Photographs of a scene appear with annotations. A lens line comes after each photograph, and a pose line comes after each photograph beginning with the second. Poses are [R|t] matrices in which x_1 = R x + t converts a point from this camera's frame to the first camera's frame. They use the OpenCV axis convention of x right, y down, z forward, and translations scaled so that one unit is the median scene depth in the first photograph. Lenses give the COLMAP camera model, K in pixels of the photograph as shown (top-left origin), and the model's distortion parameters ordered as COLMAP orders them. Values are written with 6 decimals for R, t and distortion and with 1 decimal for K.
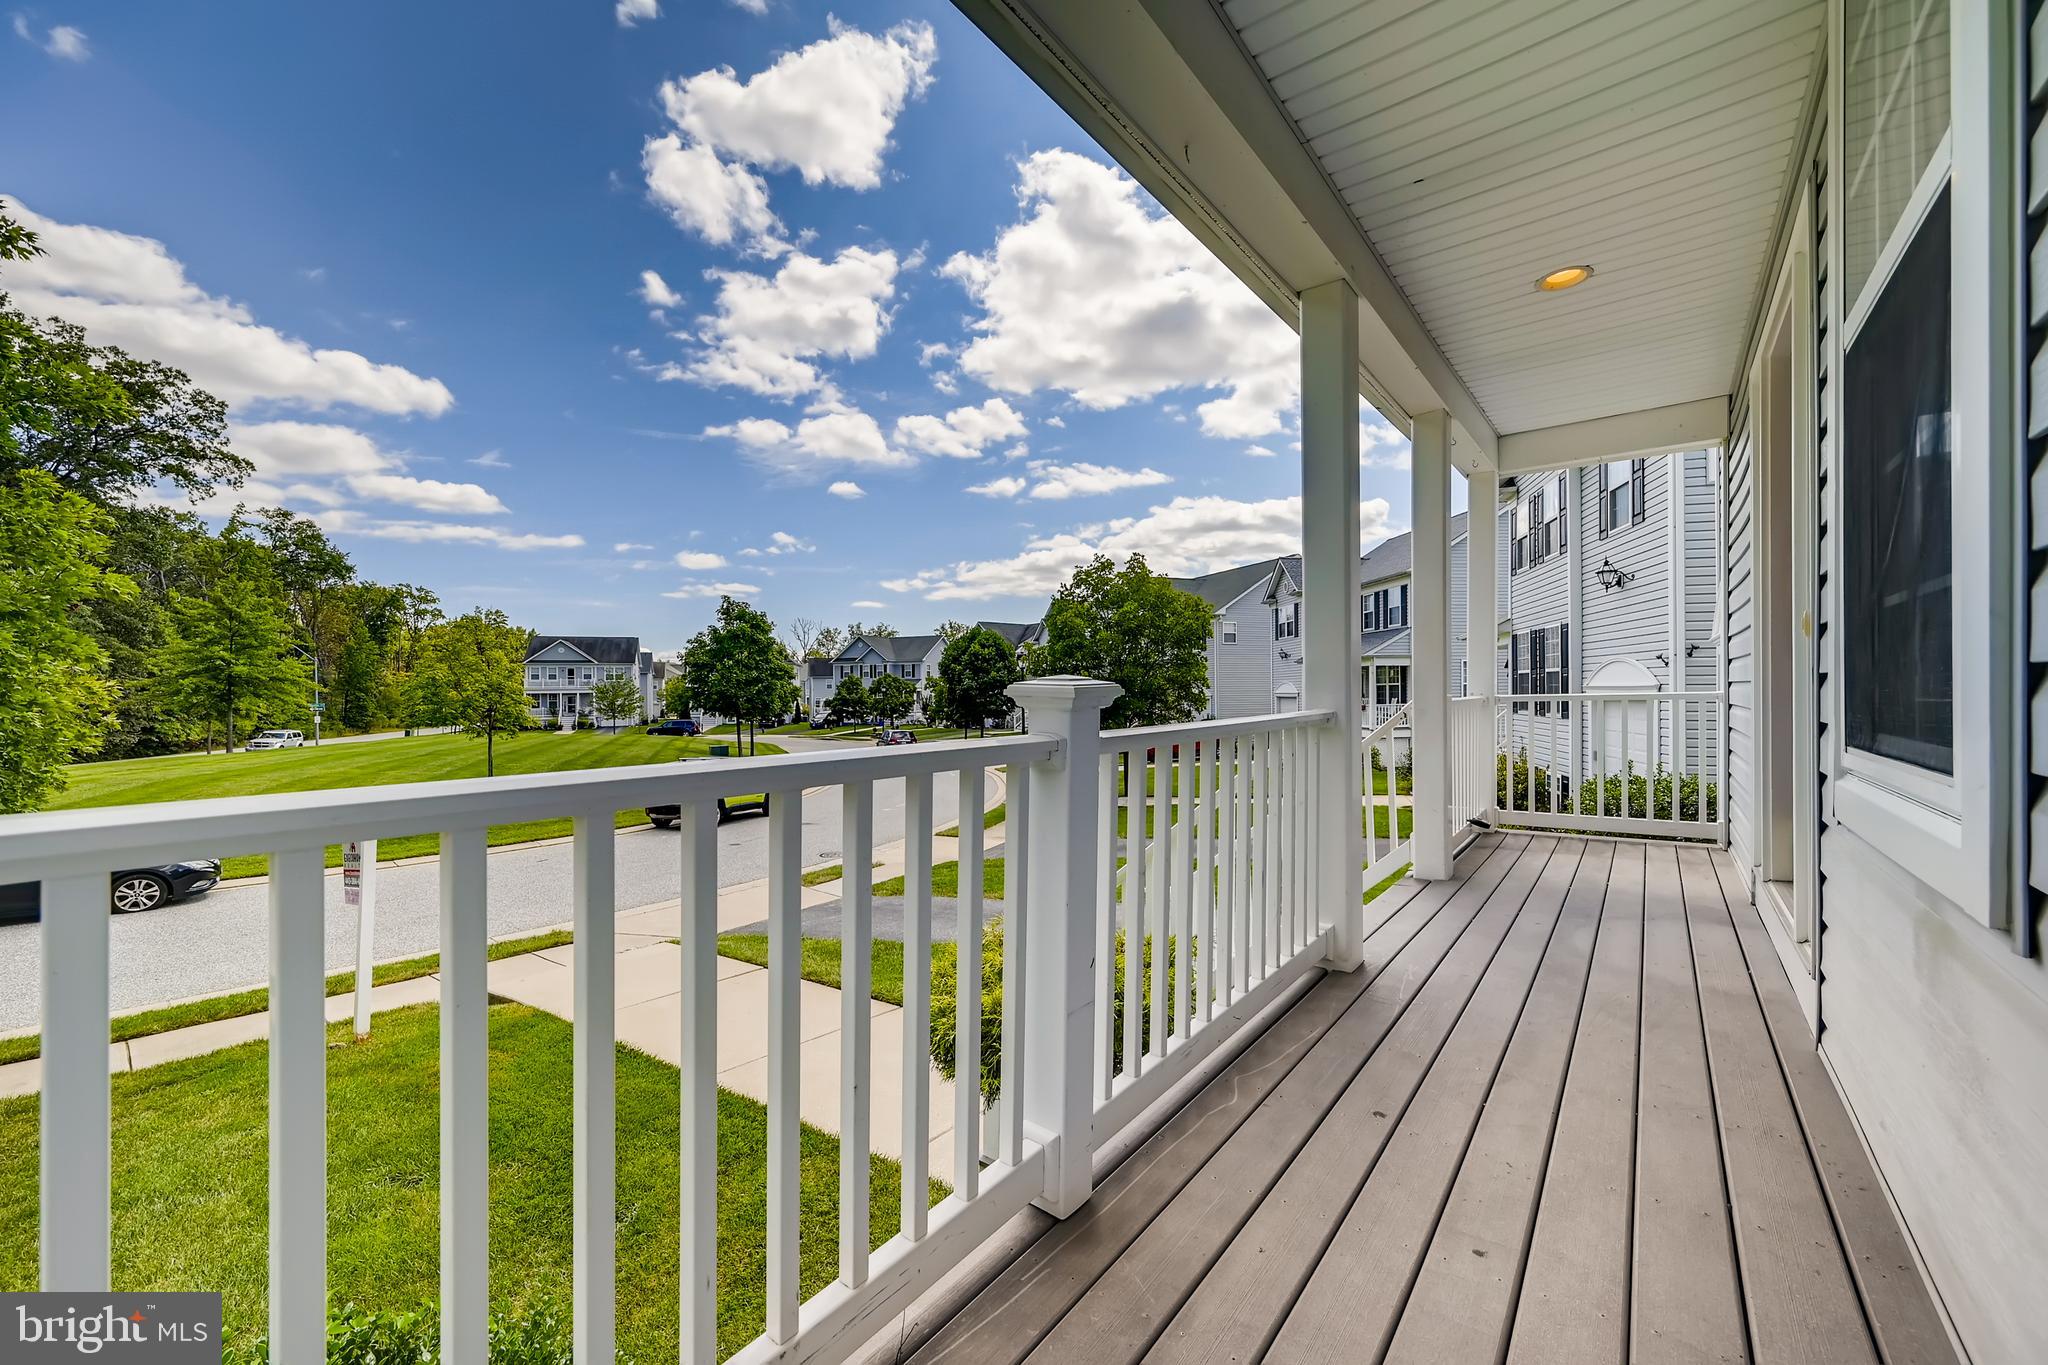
lens RADIAL K [[818.5, 0, 1027.1], [0, 818.5, 683.4], [0, 0, 1]] dist [-0.000702, 0.000108]
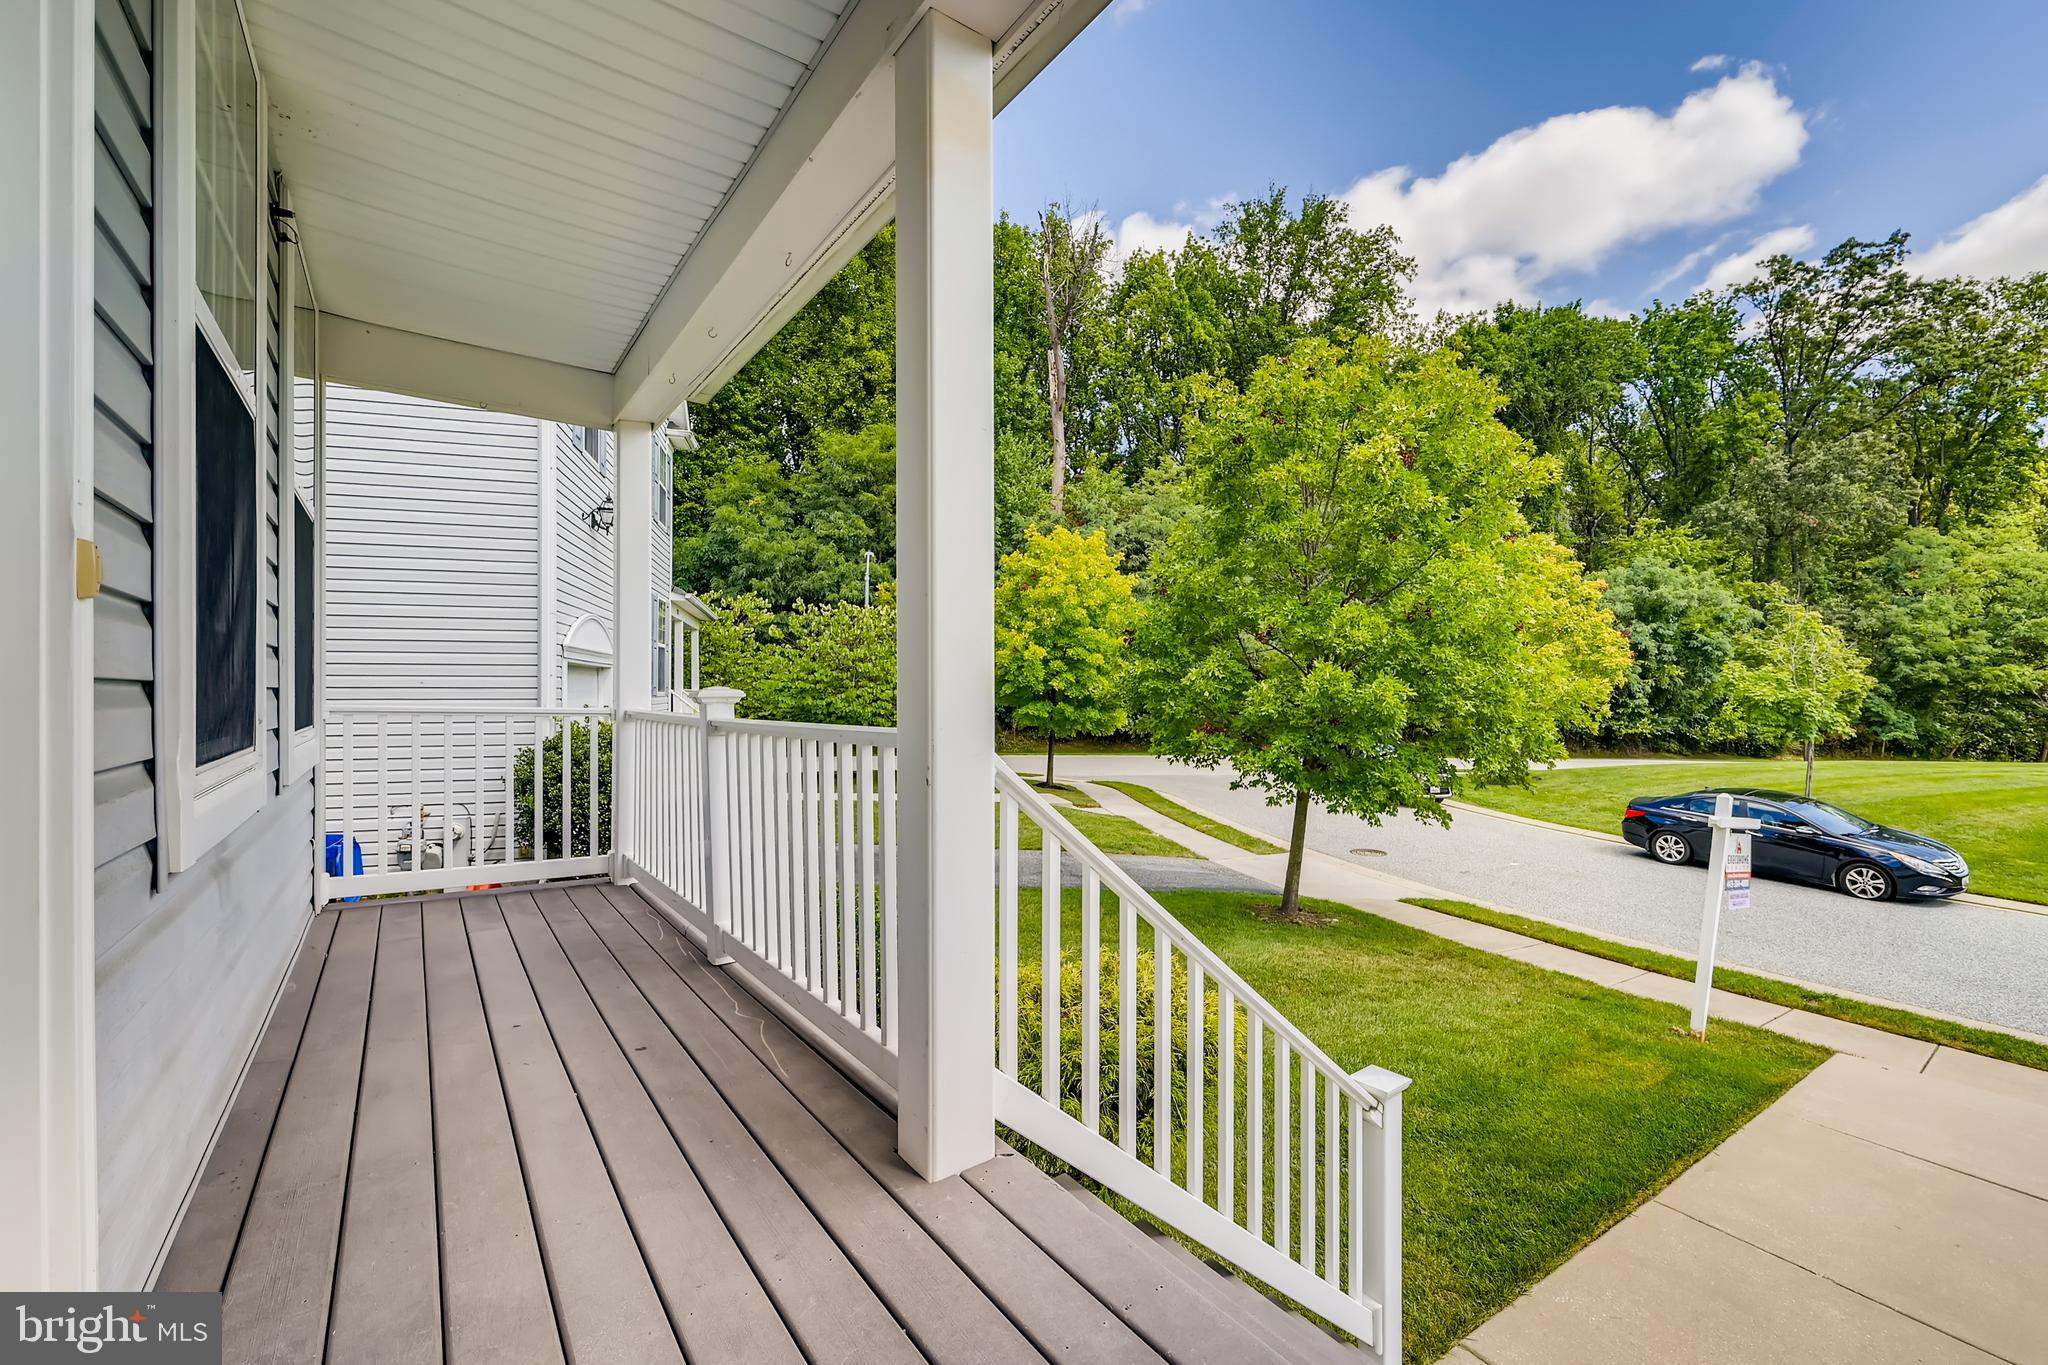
lens RADIAL K [[818.5, 0, 1028.1], [0, 818.5, 683.8], [0, 0, 1]] dist [-0.000702, 0.000108]
pose [[-0.269624, 0.000647, -0.962965, 1.227223], [0.007634, 0.999970, -0.001465, -0.004676], [0.962935, -0.007746, -0.269621, 1.604190]]
